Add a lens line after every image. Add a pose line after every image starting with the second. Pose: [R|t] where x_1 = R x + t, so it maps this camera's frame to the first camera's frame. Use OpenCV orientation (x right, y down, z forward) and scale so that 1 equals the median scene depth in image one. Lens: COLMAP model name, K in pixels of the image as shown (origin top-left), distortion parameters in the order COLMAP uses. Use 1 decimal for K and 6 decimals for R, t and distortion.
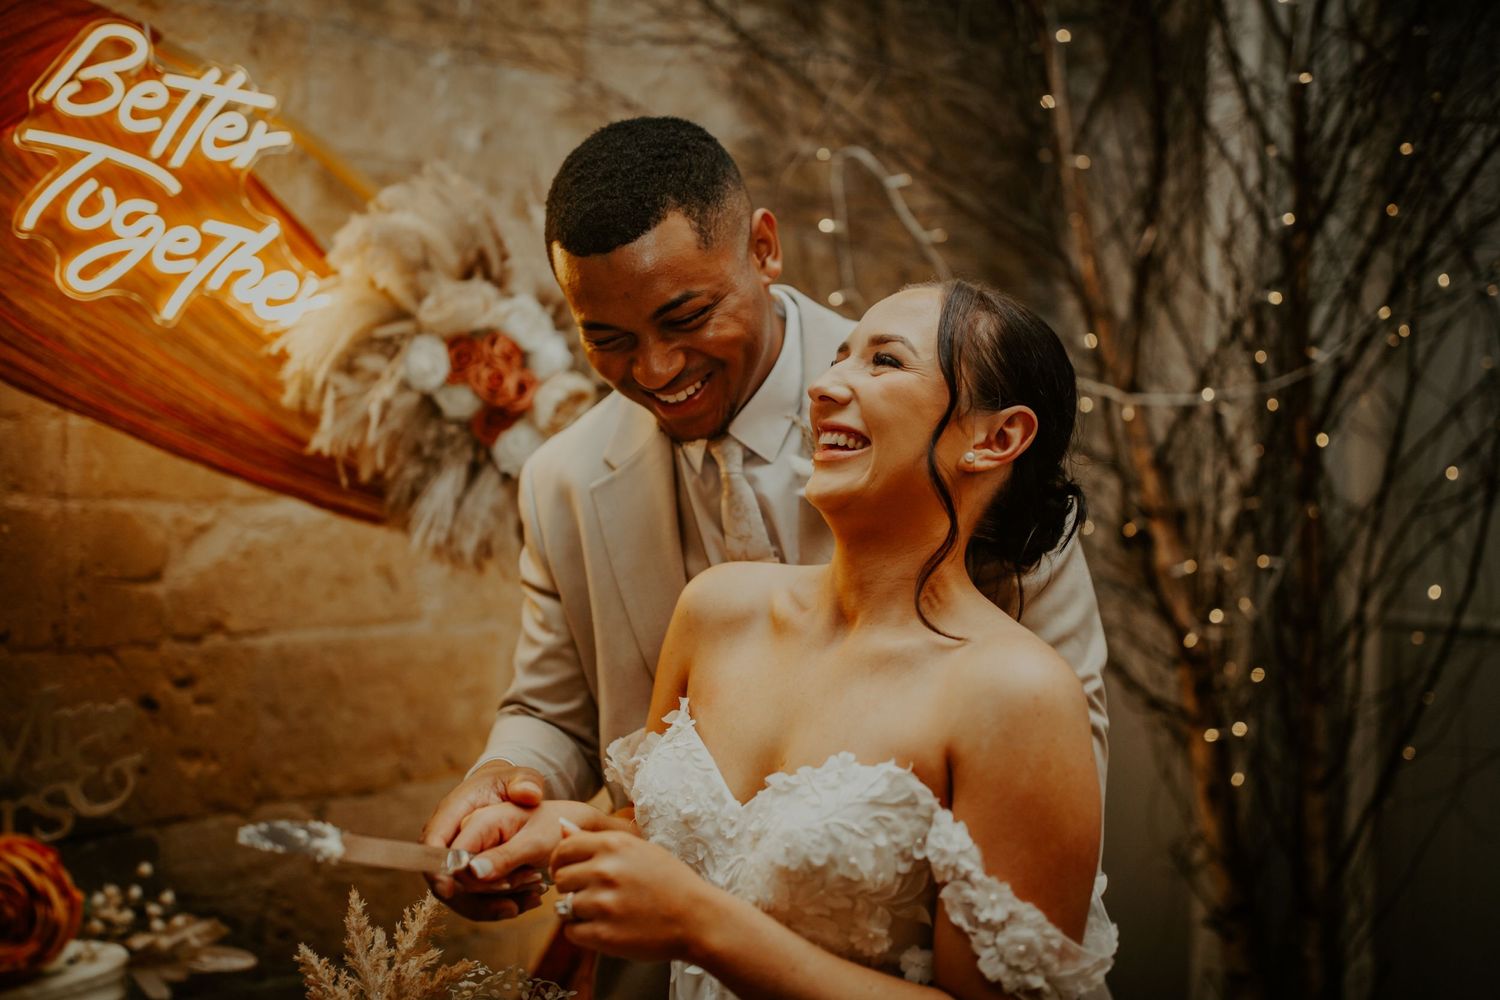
lens RADIAL K [[1558.7, 0, 750.0], [0, 1558.7, 500.0], [0, 0, 1]] dist [-0.003039, -0.015297]
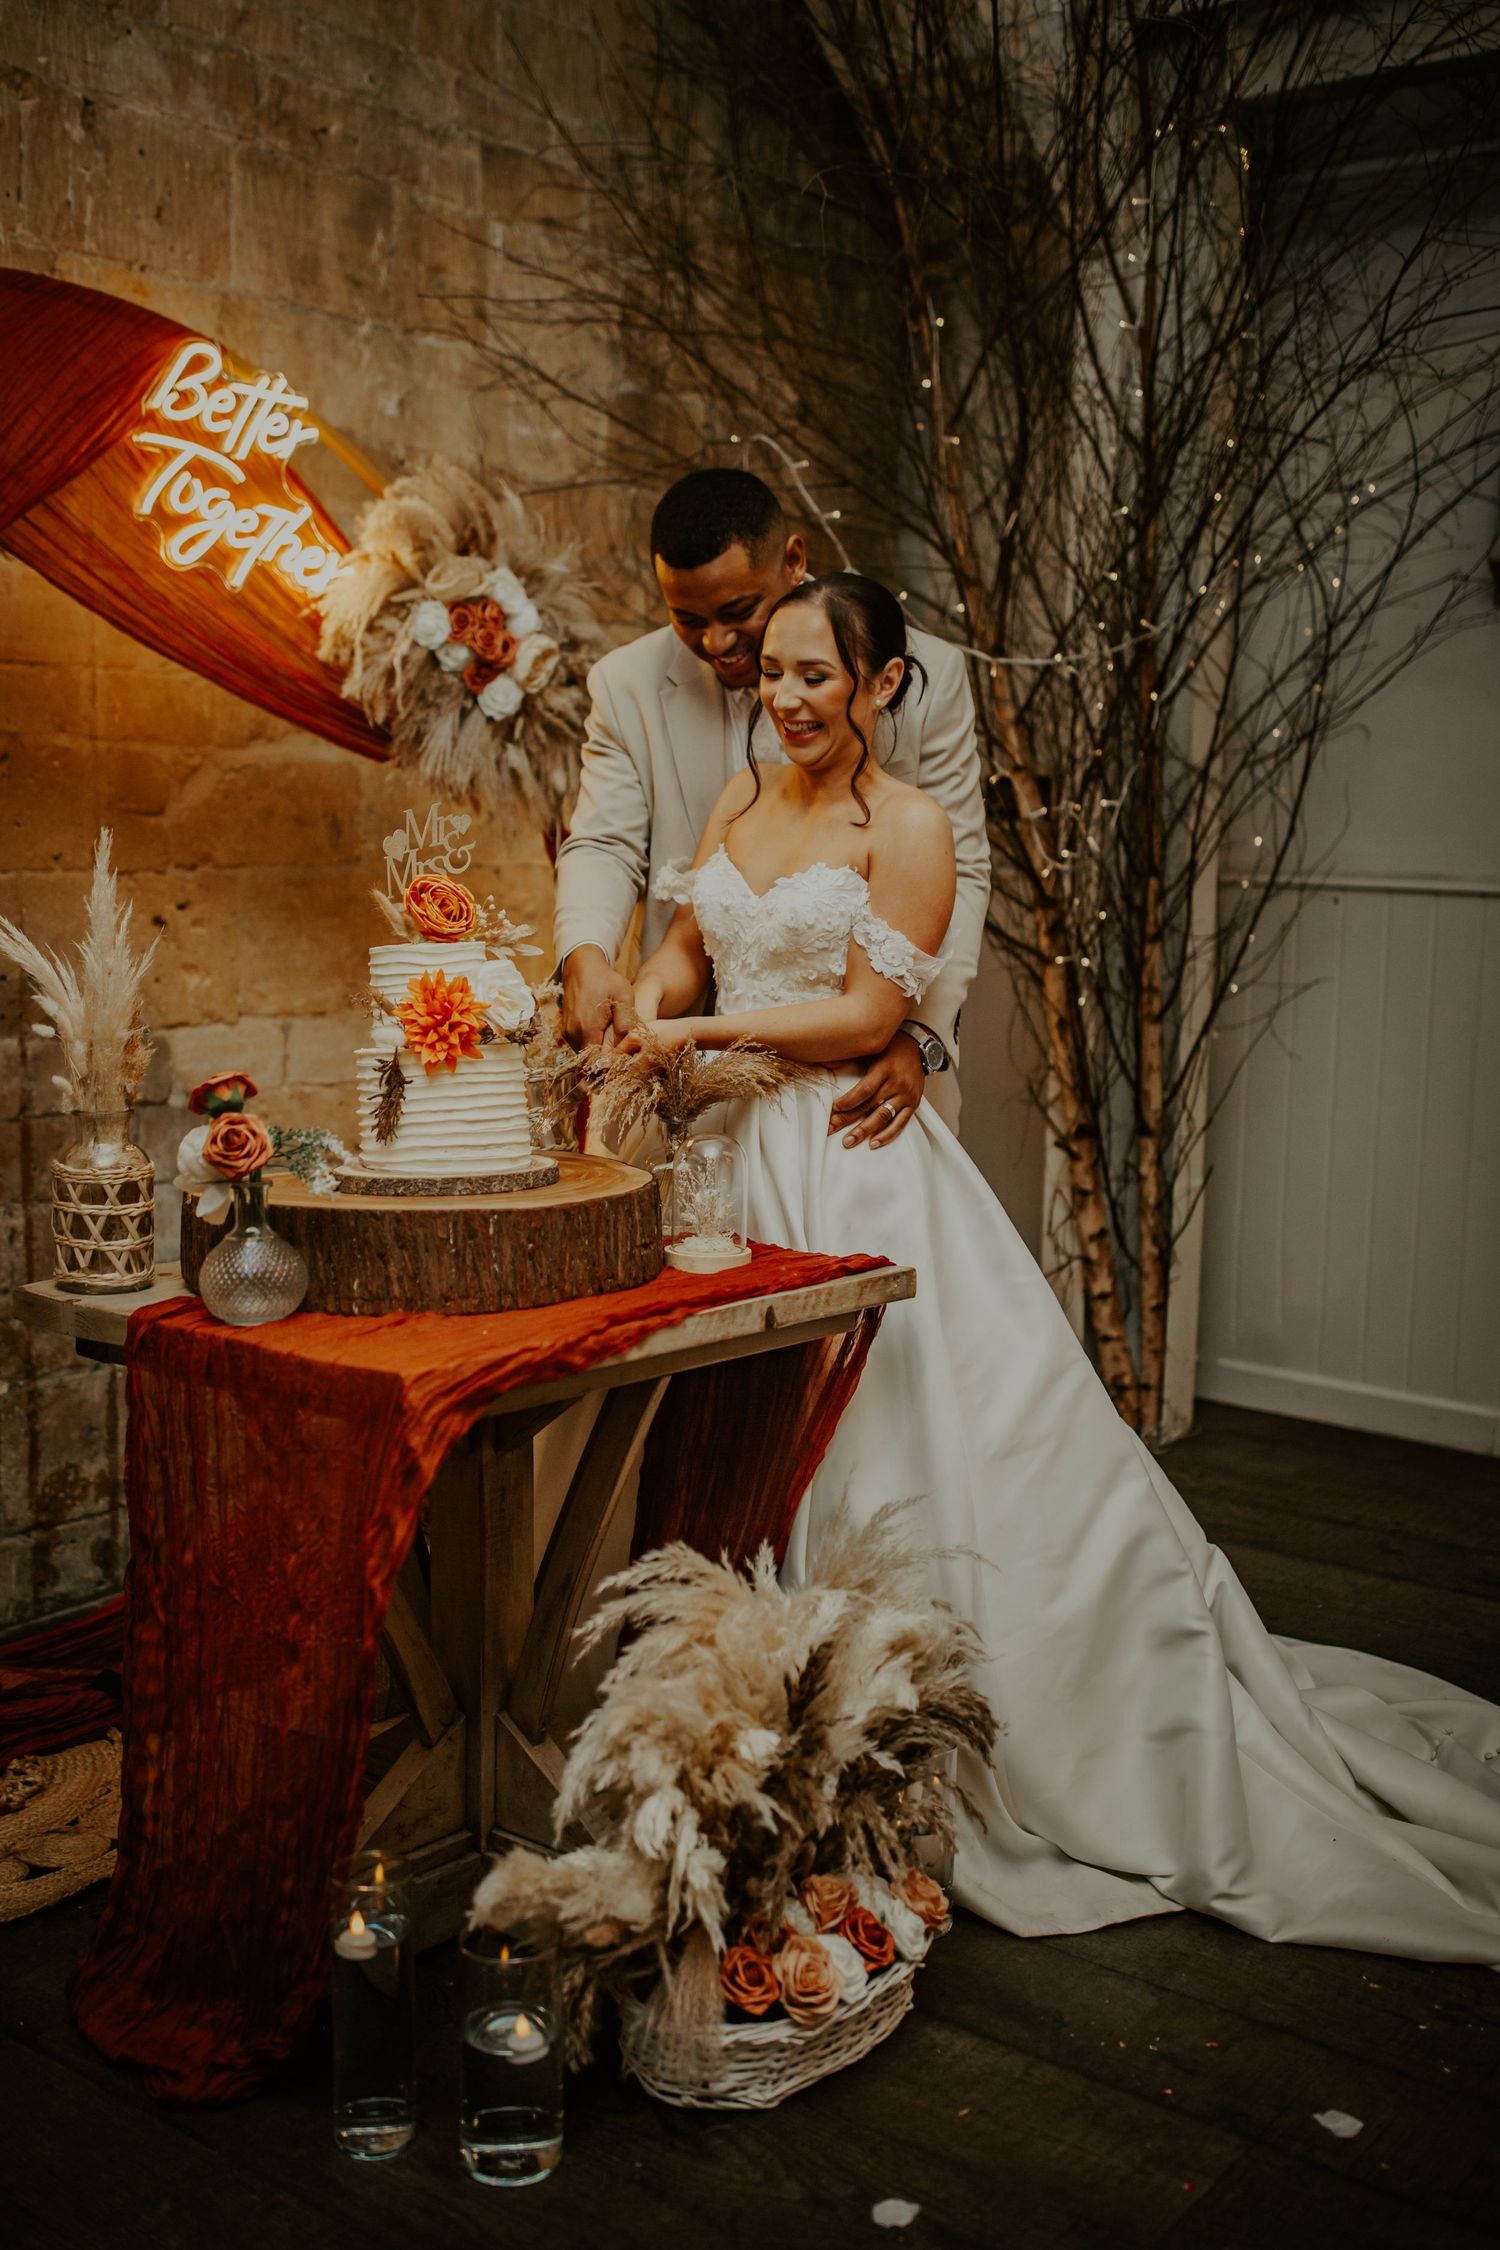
lens RADIAL K [[2194.1, 0, 750.0], [0, 2194.1, 1125.0], [0, 0, 1]] dist [-0.004052, 0.013199]
pose [[0.991683, -0.017871, 0.127458, -0.185824], [-0.000251, 0.990042, 0.140770, 0.058160], [-0.128704, -0.139631, 0.981804, -0.770012]]
